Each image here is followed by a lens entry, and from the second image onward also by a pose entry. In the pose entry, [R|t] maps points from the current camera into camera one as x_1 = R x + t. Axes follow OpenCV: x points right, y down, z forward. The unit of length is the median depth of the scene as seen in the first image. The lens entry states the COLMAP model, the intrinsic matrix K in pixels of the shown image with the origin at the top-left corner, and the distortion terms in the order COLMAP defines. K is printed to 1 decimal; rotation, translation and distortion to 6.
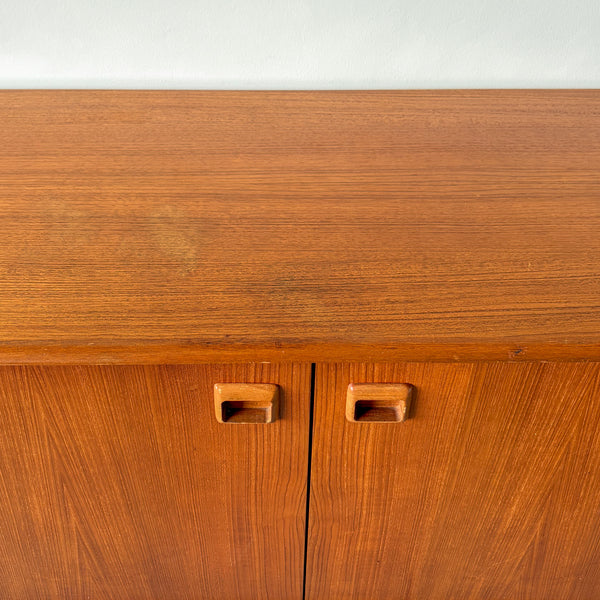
lens RADIAL K [[744.5, 0, 299.0], [0, 744.5, 232.4], [0, 0, 1]] dist [0.023030, -0.026736]
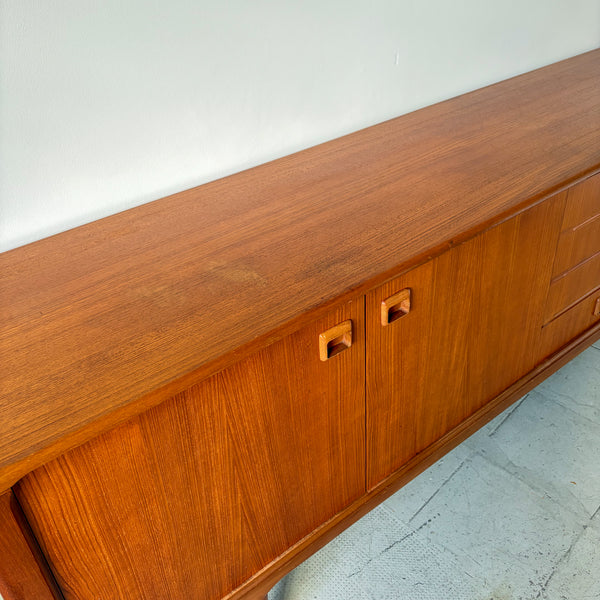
lens RADIAL K [[587.0, 0, 297.1], [0, 587.0, 237.6], [0, 0, 1]] dist [0.009300, -0.019416]
pose [[0.810327, -0.346385, 0.472639, -0.593040], [0.413364, 0.909593, -0.042084, 0.042080], [-0.415332, 0.229474, 0.880251, -0.112363]]
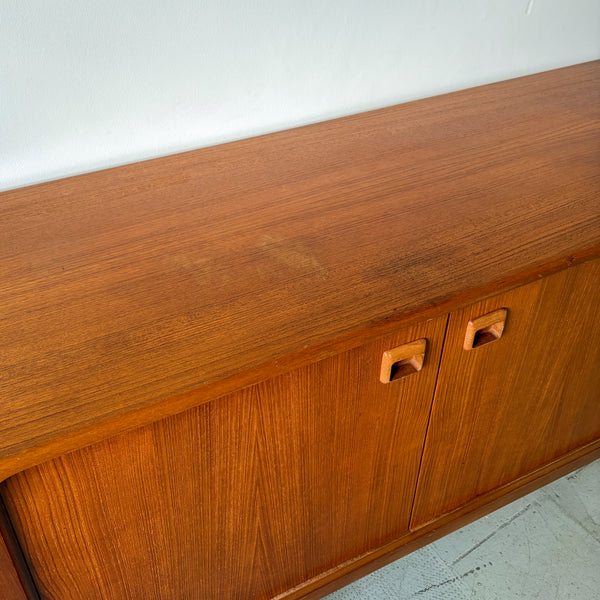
lens RADIAL K [[643.0, 0, 268.9], [0, 643.0, 195.2], [0, 0, 1]] dist [0.009521, -0.020885]
pose [[0.912425, -0.234457, 0.335426, -0.529596], [0.266157, 0.962570, -0.051179, -0.045214], [-0.310872, 0.135973, 0.940675, -0.008634]]
